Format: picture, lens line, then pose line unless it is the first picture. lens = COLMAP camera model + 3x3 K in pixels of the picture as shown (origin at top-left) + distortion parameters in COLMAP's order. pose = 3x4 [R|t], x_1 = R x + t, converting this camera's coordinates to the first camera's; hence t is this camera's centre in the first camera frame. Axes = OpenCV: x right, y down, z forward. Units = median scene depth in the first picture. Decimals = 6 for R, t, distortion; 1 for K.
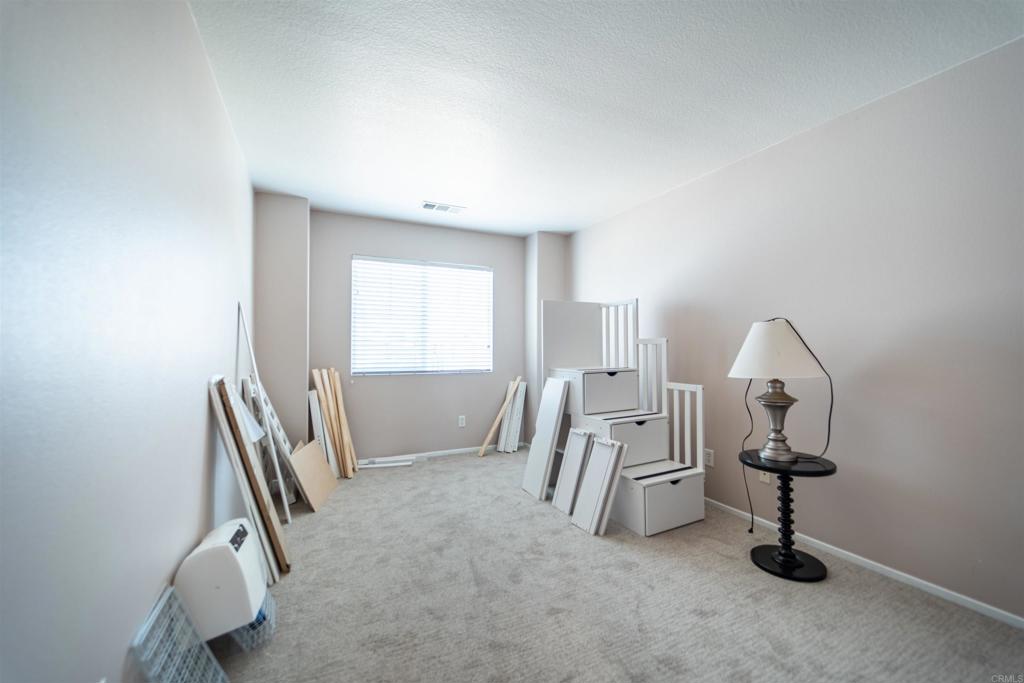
lens RADIAL K [[408.9, 0, 512.0], [0, 408.9, 341.5], [0, 0, 1]] dist [-0.001462, -0.000157]
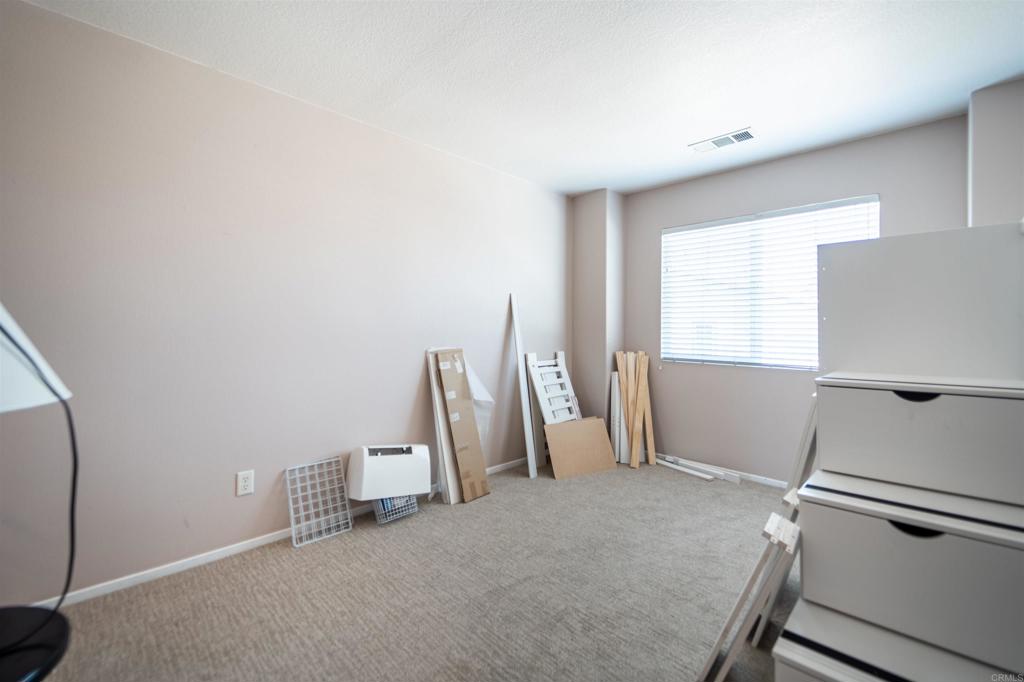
lens RADIAL K [[428.9, 0, 511.4], [0, 428.9, 317.0], [0, 0, 1]] dist [-0.001811, -0.000314]
pose [[0.319744, -0.023225, -0.947219, 0.443299], [0.003926, 0.999723, -0.023187, 0.006275], [0.947496, 0.003695, 0.319747, 0.394853]]
